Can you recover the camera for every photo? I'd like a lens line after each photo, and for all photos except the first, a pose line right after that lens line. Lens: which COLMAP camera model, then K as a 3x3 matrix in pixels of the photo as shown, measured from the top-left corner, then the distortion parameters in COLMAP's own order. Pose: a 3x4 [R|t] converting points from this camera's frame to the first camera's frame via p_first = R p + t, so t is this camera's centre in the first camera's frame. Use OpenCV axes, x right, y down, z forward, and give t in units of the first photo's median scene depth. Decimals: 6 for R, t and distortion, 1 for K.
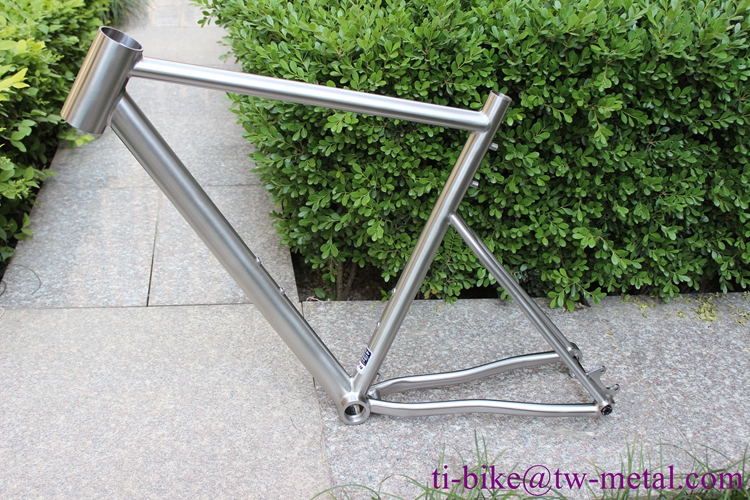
lens RADIAL K [[933.0, 0, 361.4], [0, 933.0, 251.4], [0, 0, 1]] dist [-0.085824, 0.082867]
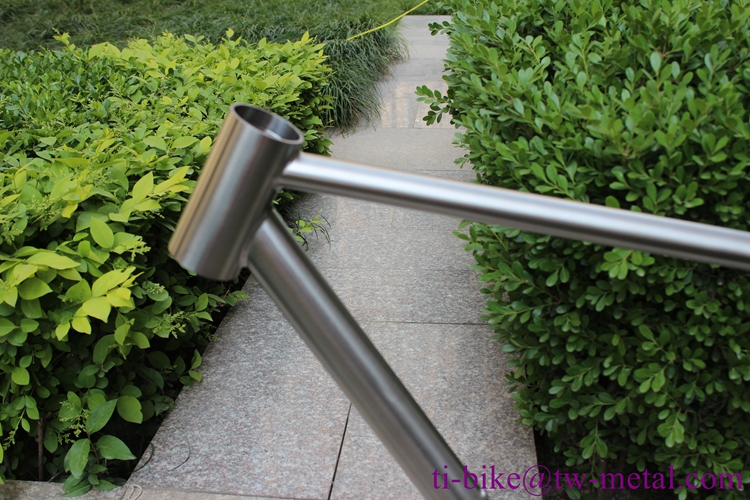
lens RADIAL K [[933.0, 0, 361.4], [0, 933.0, 251.4], [0, 0, 1]] dist [-0.085824, 0.082867]
pose [[0.967136, 0.030169, -0.252465, -0.034614], [-0.058210, 0.992836, -0.104347, -0.065781], [0.247508, 0.115614, 0.961963, 0.329585]]
